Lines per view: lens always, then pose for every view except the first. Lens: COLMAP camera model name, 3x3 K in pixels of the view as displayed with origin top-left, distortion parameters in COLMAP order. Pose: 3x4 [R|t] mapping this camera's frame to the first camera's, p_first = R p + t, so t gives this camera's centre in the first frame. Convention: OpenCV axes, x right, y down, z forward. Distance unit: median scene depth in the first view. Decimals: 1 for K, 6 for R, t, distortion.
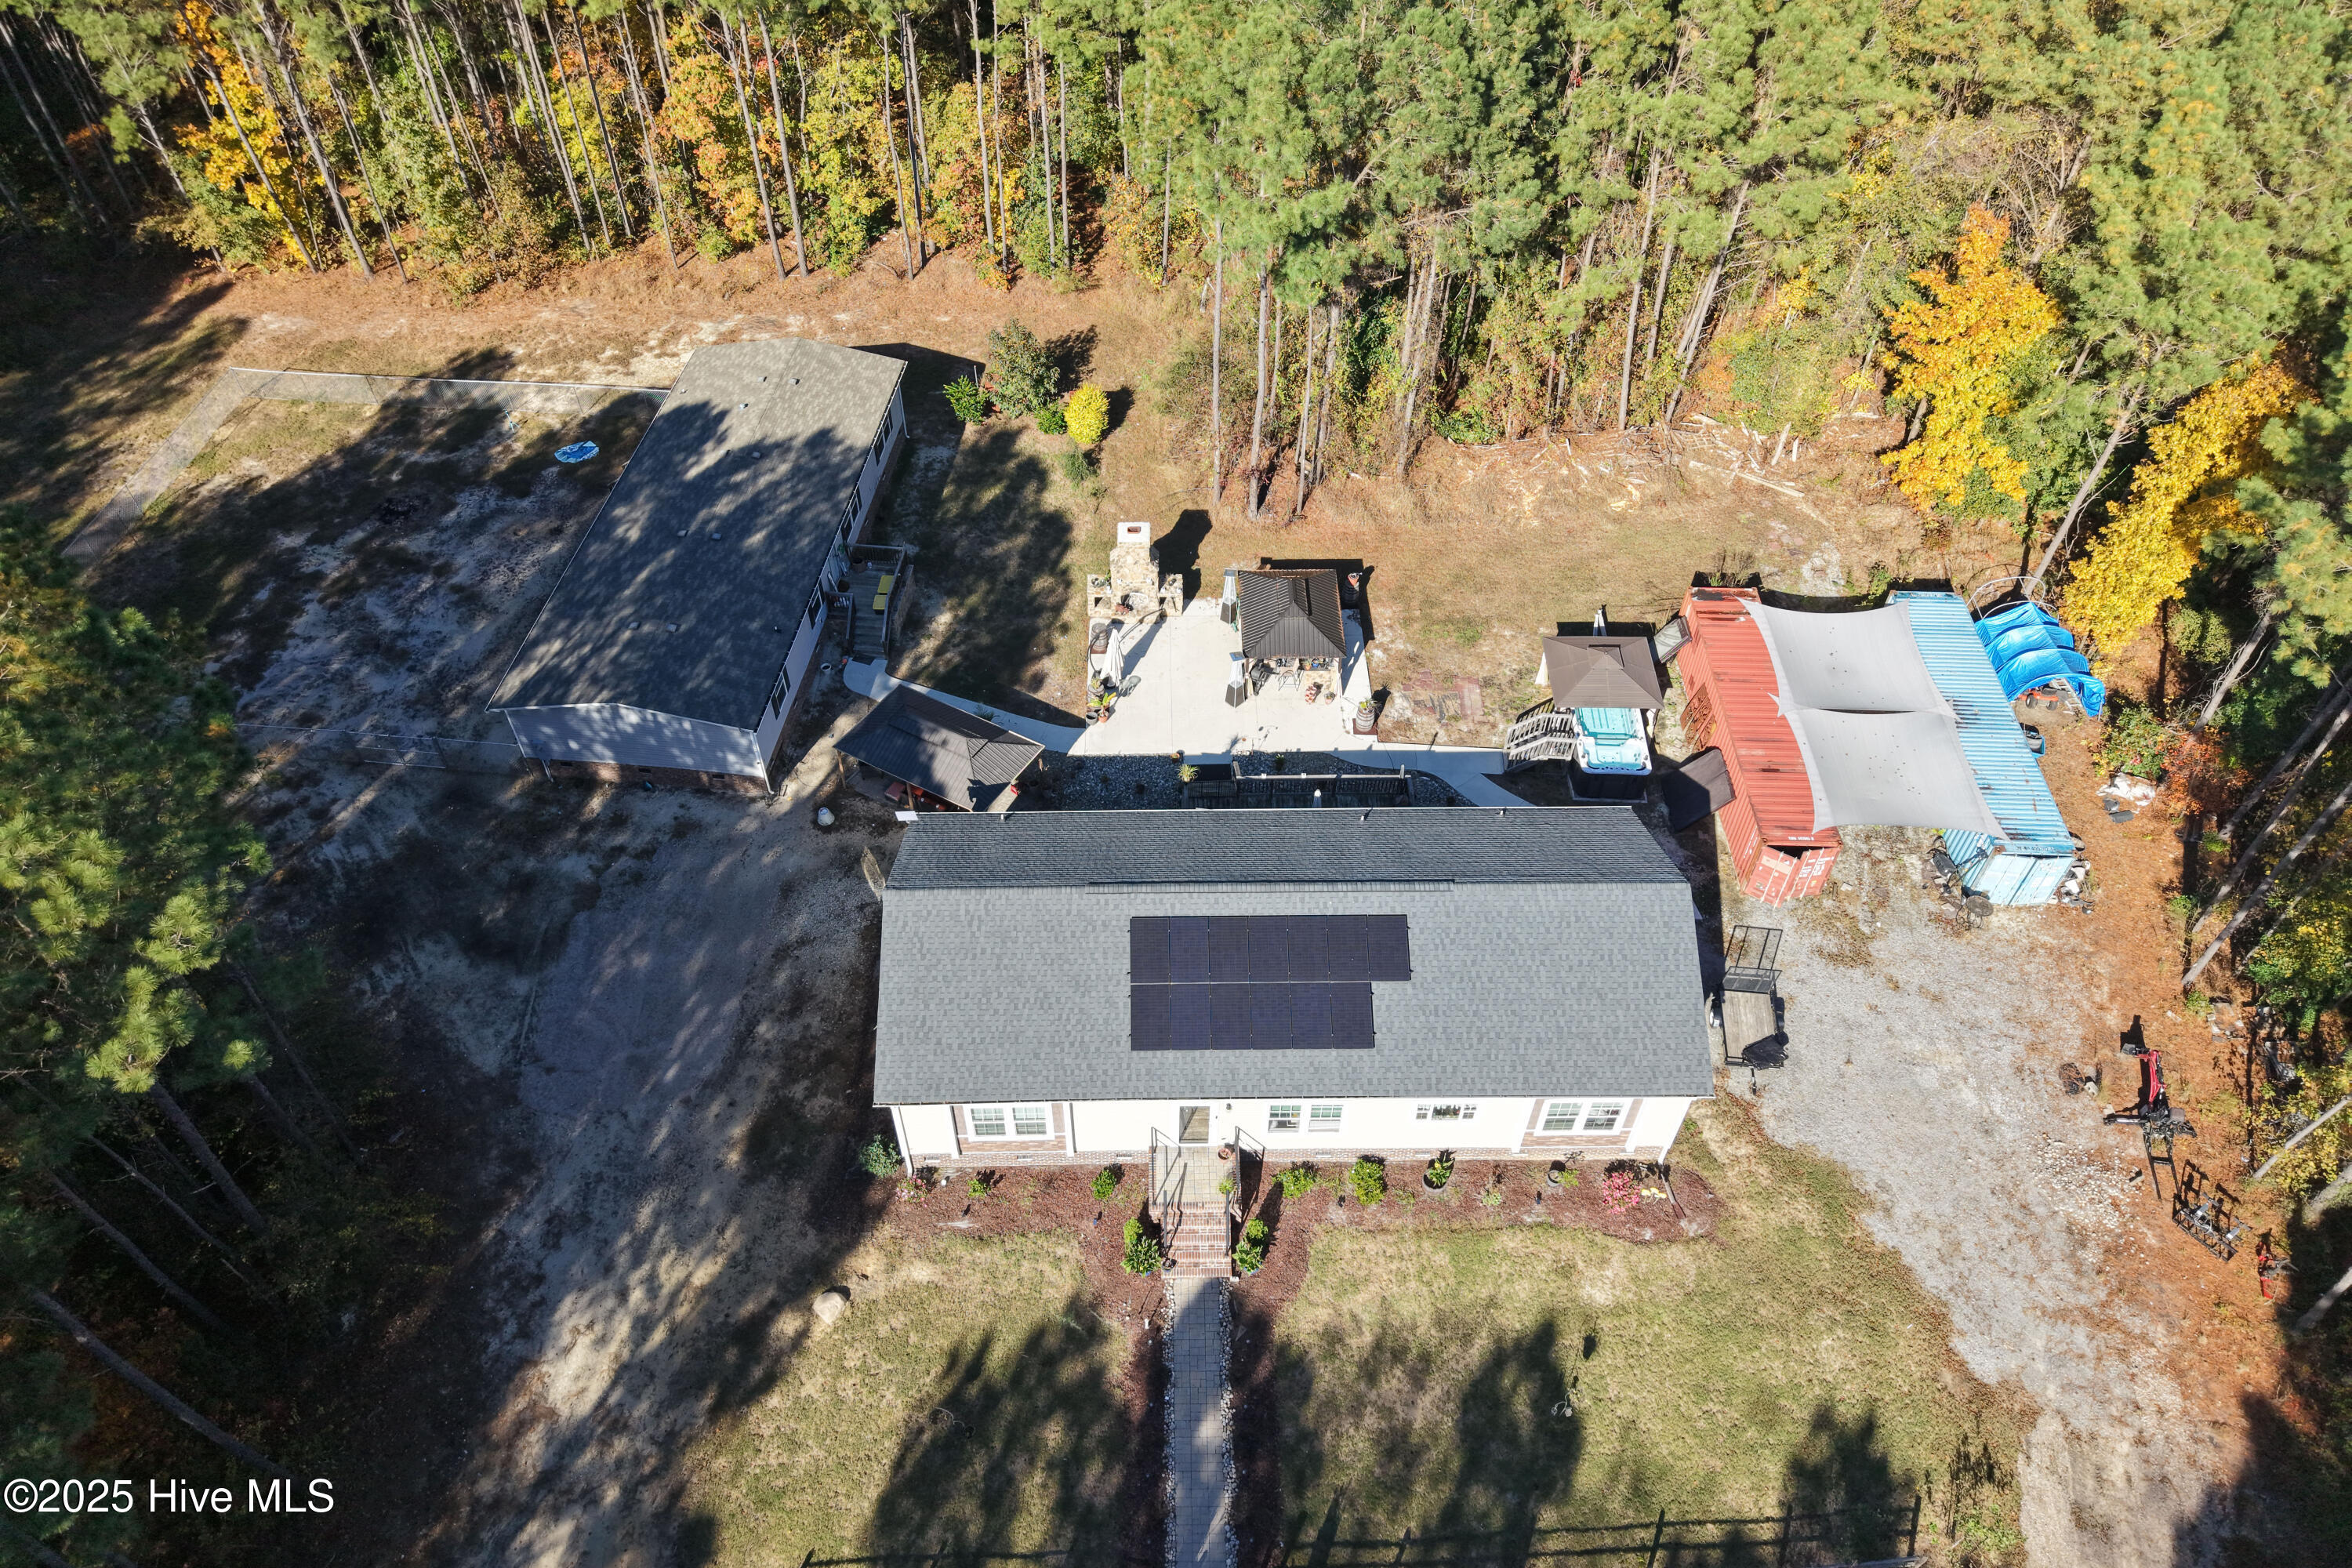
lens RADIAL K [[1583.8, 0, 1188.9], [0, 1583.8, 808.7], [0, 0, 1]] dist [0.034014, -0.027589]
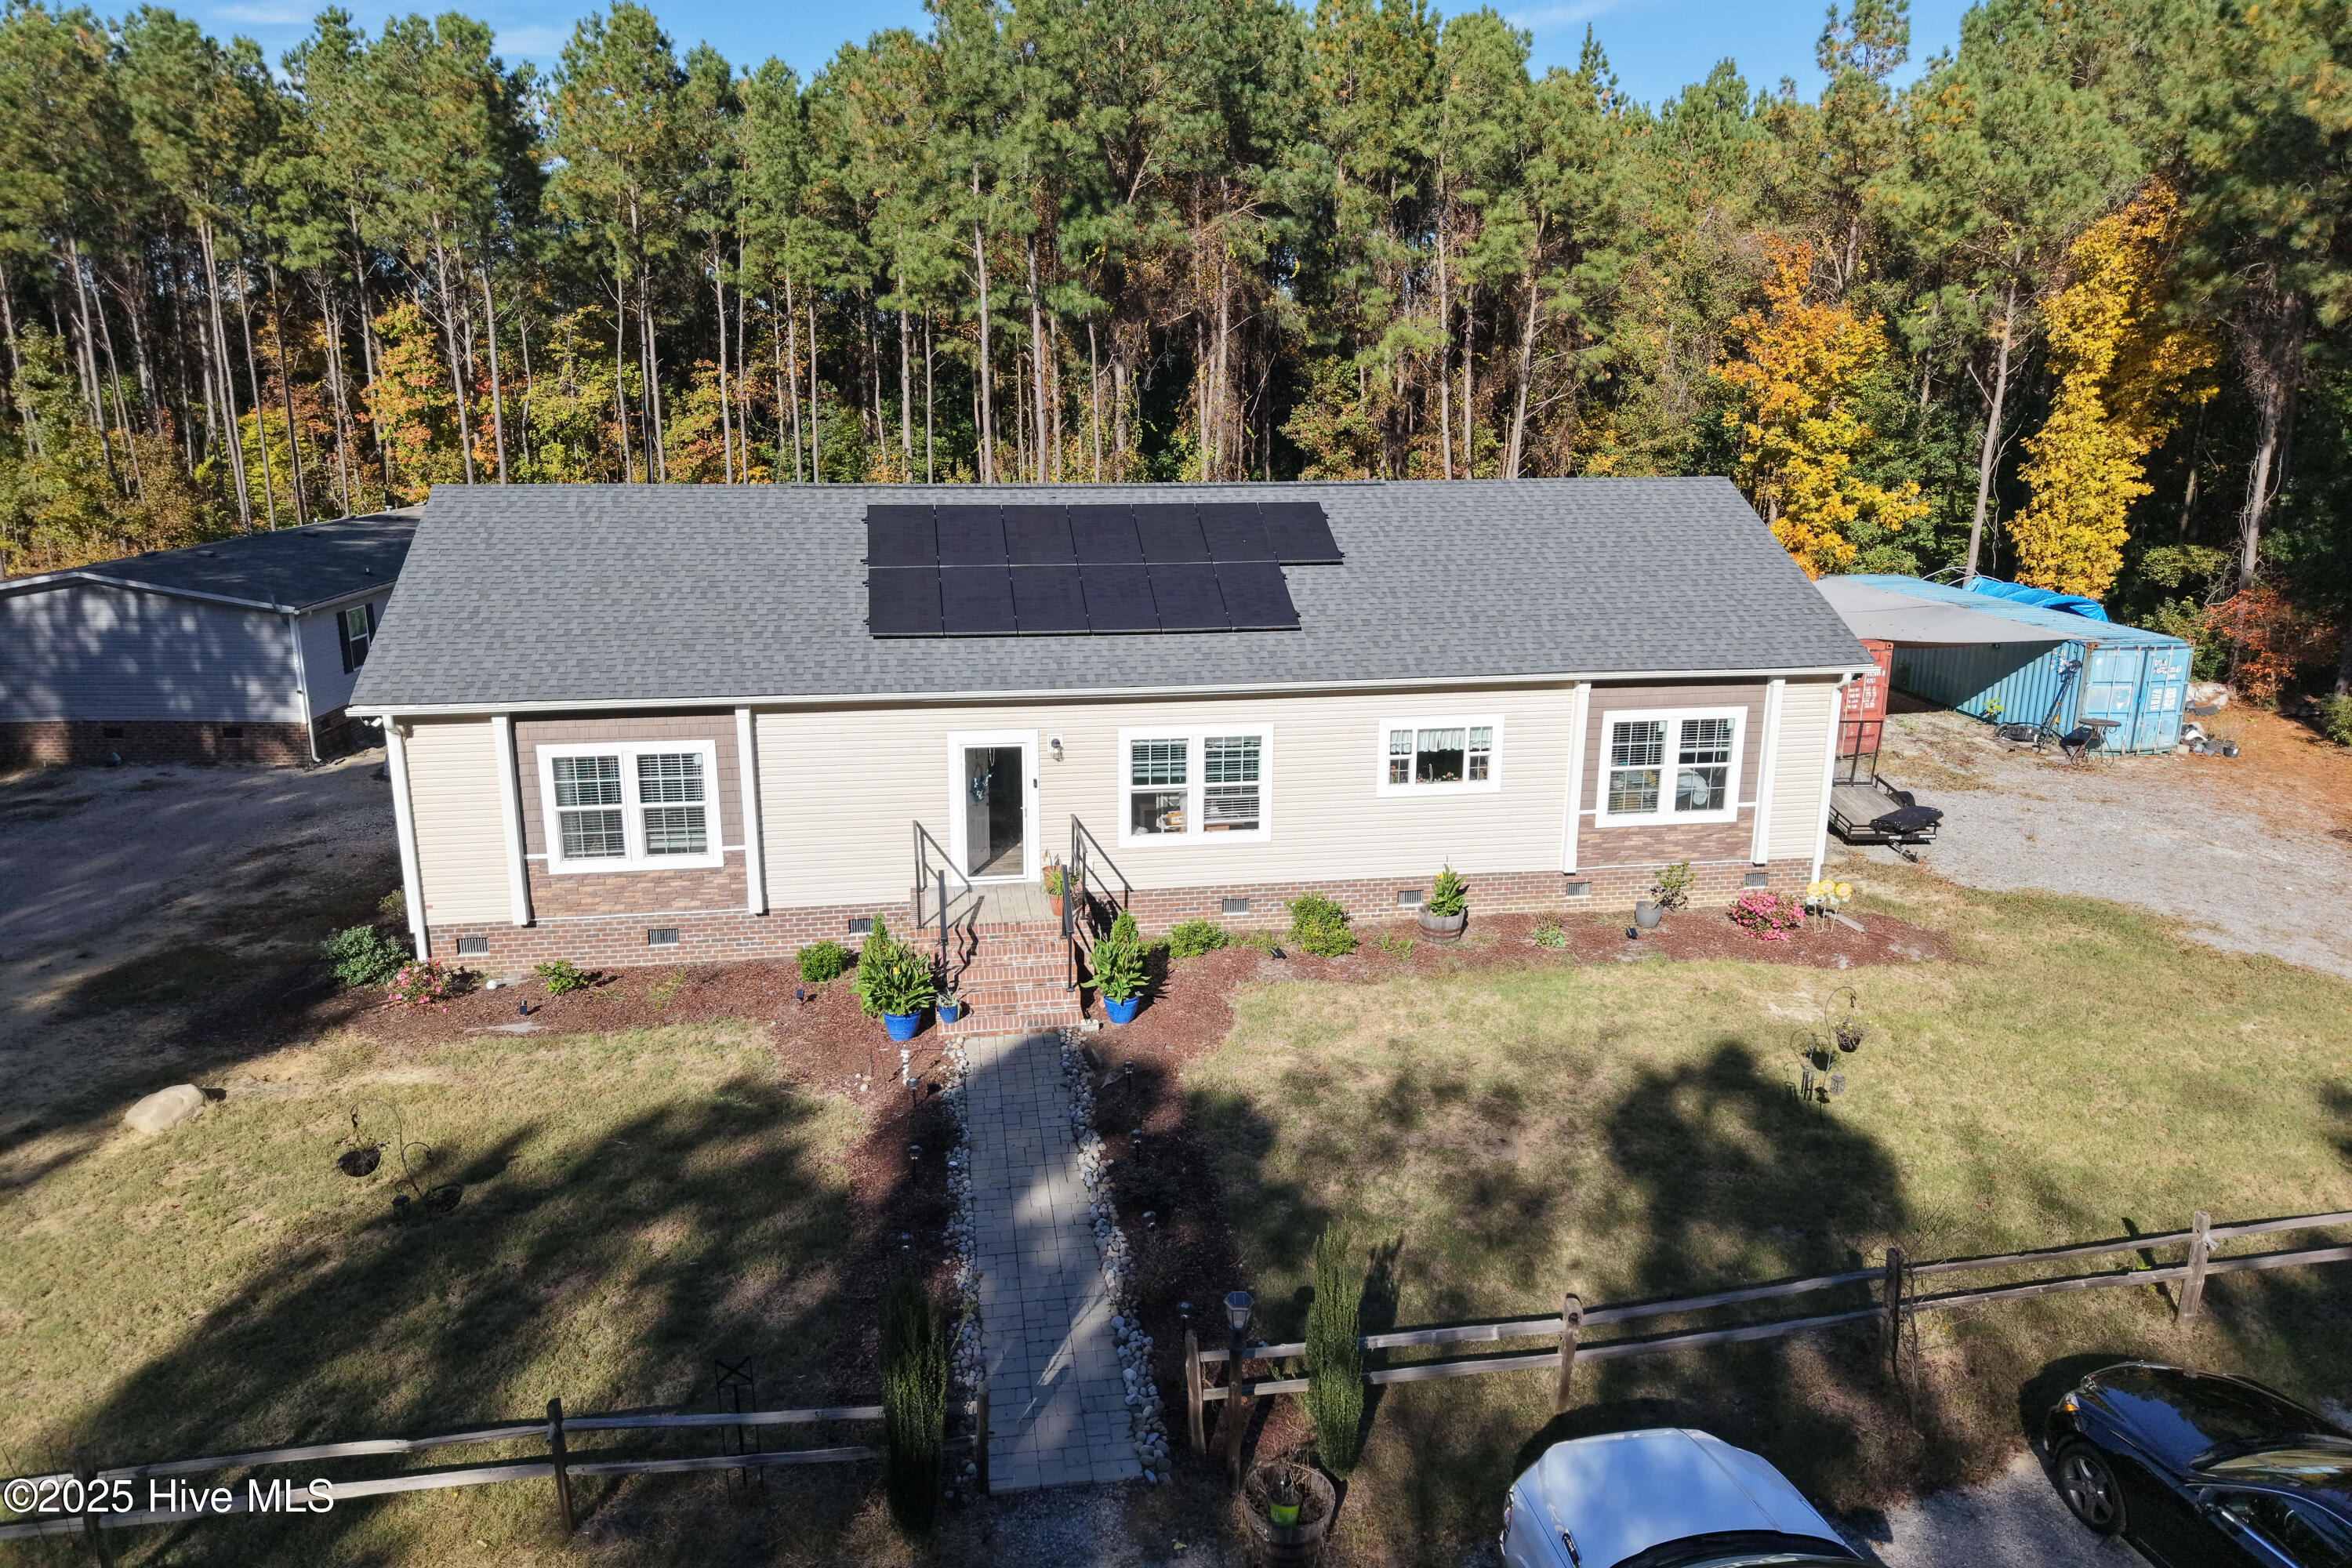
lens RADIAL K [[1583.8, 0, 1184.8], [0, 1583.8, 785.1], [0, 0, 1]] dist [0.034014, -0.027589]
pose [[0.989124, -0.038774, 0.141878, -0.007490], [0.109056, 0.840595, -0.530573, 0.472044], [-0.098690, 0.540275, 0.835681, 0.527572]]
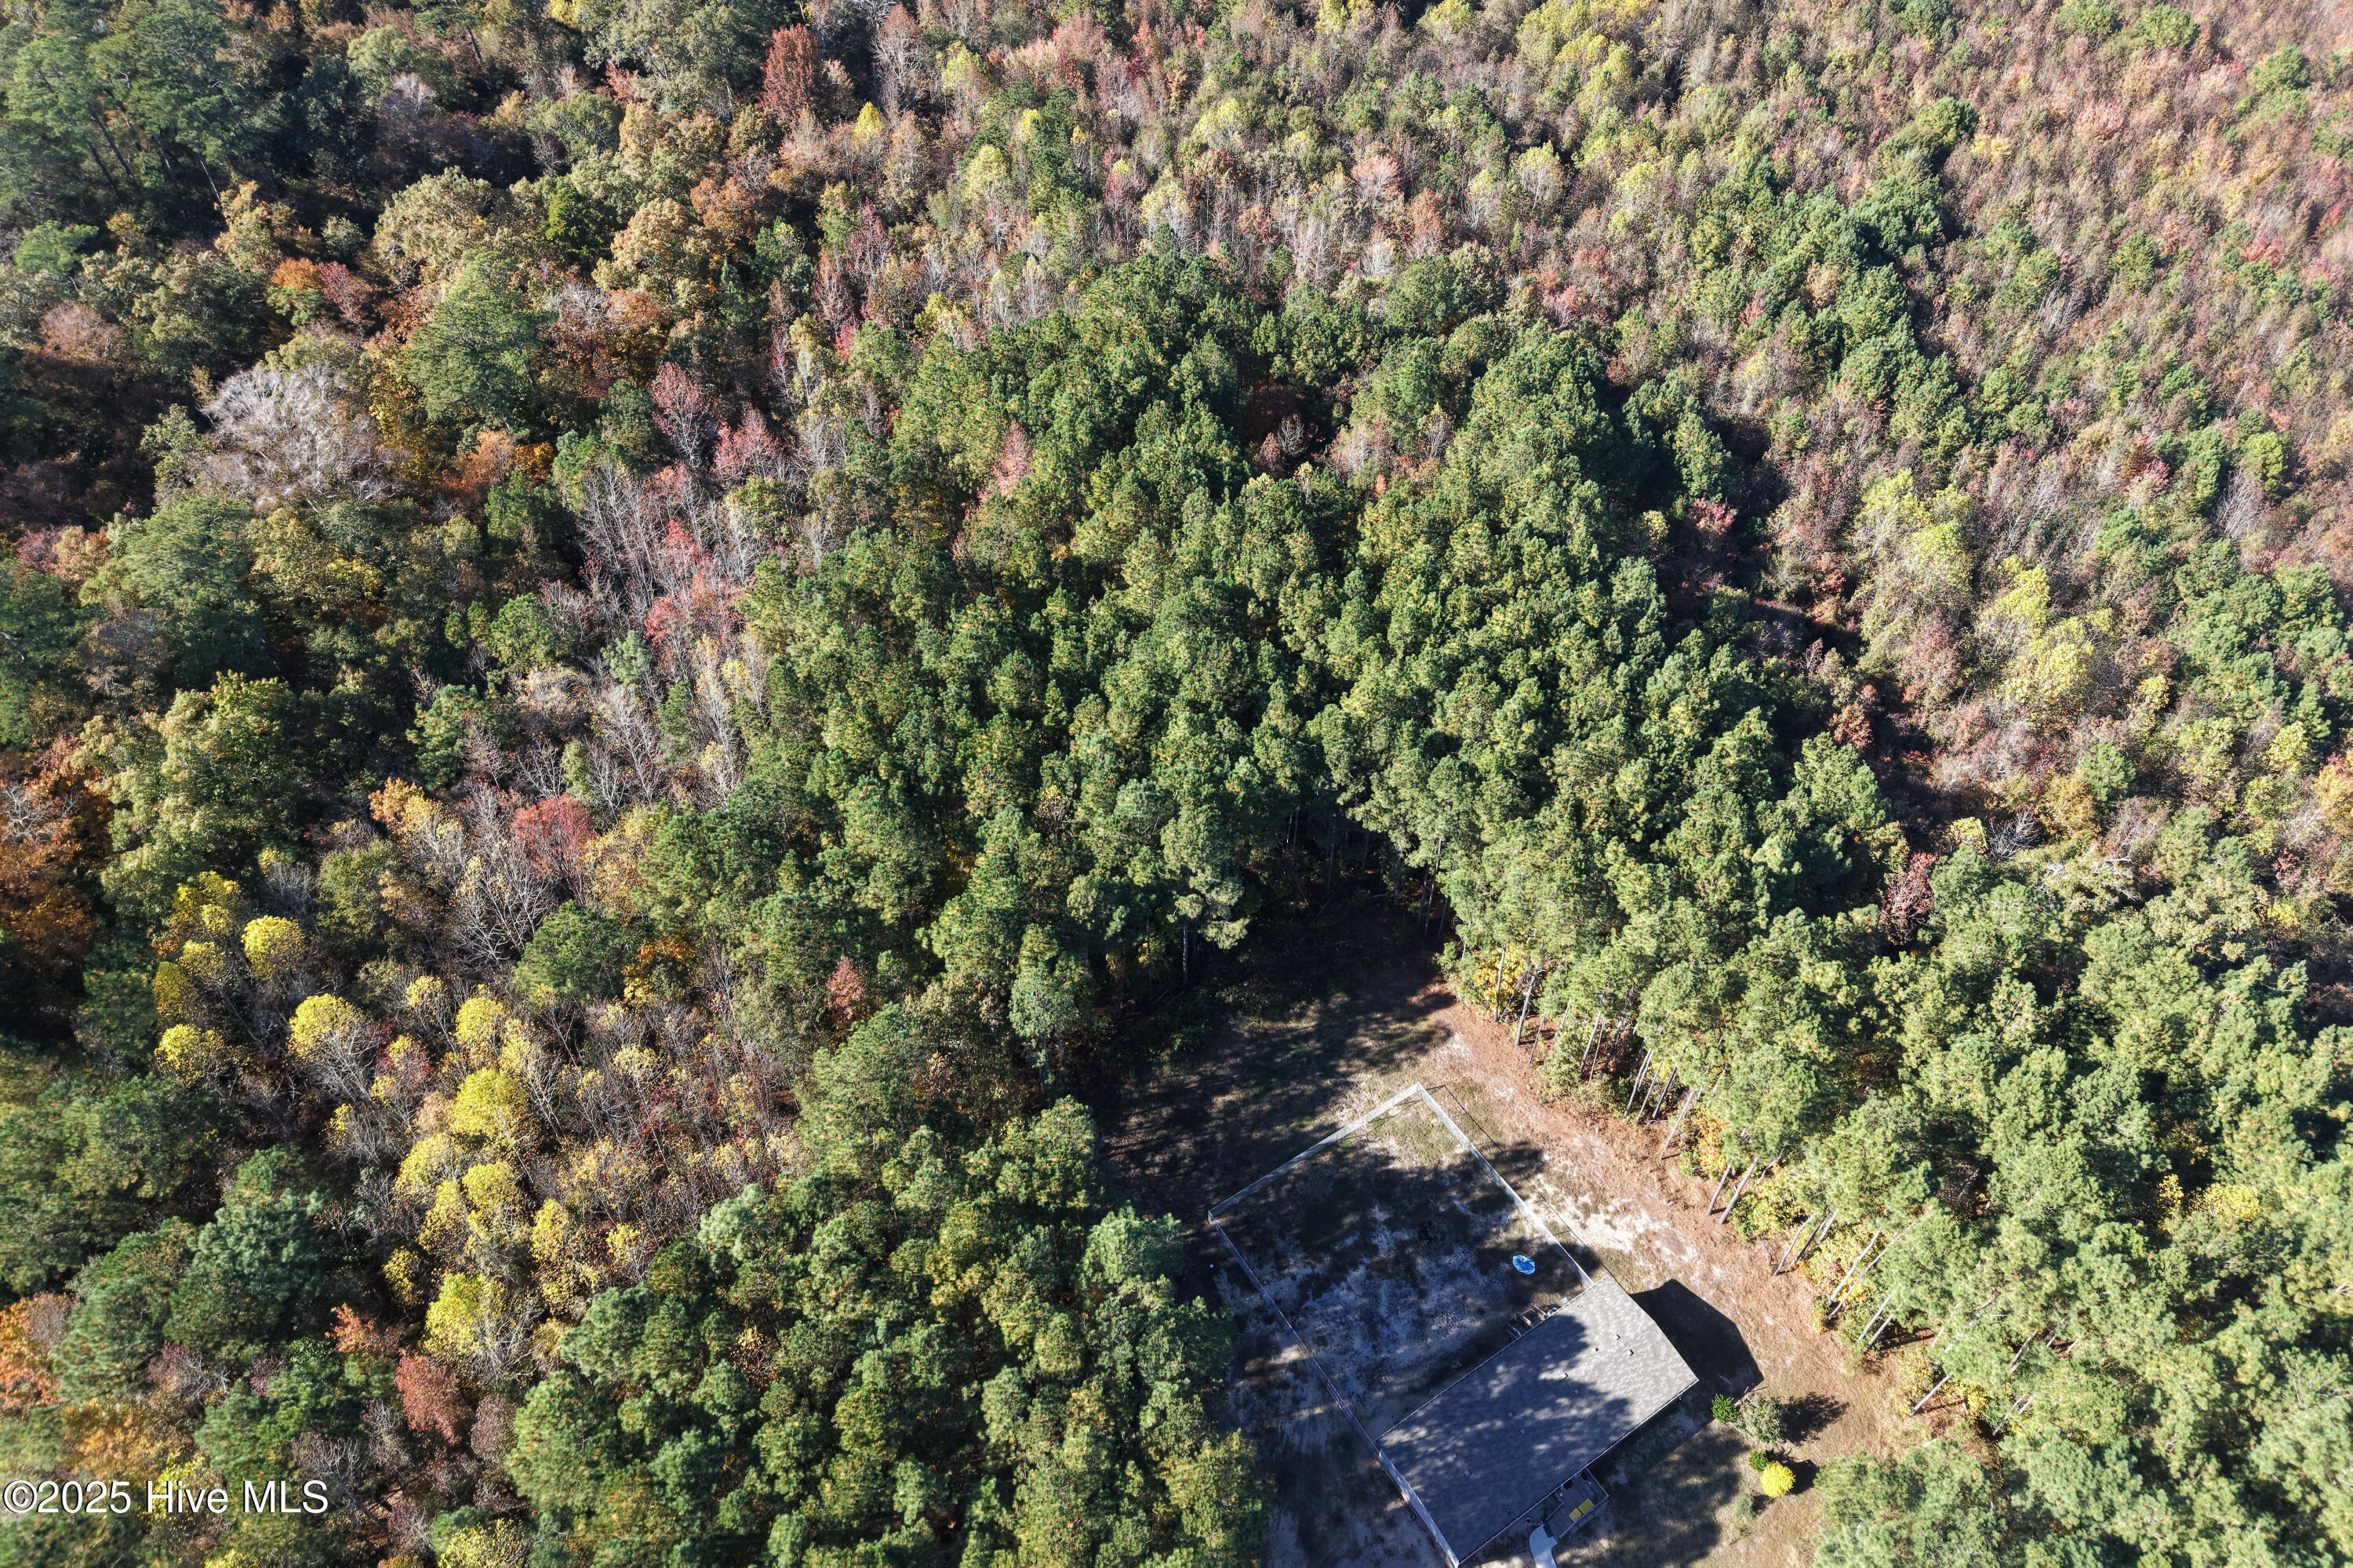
lens RADIAL K [[1584.5, 0, 1161.2], [0, 1584.5, 709.3], [0, 0, 1]] dist [0.034014, -0.027589]
pose [[0.626317, 0.552988, -0.549483, 0.005053], [-0.581467, 0.800868, 0.143203, -1.160872], [0.519252, 0.229816, 0.823141, -1.317630]]
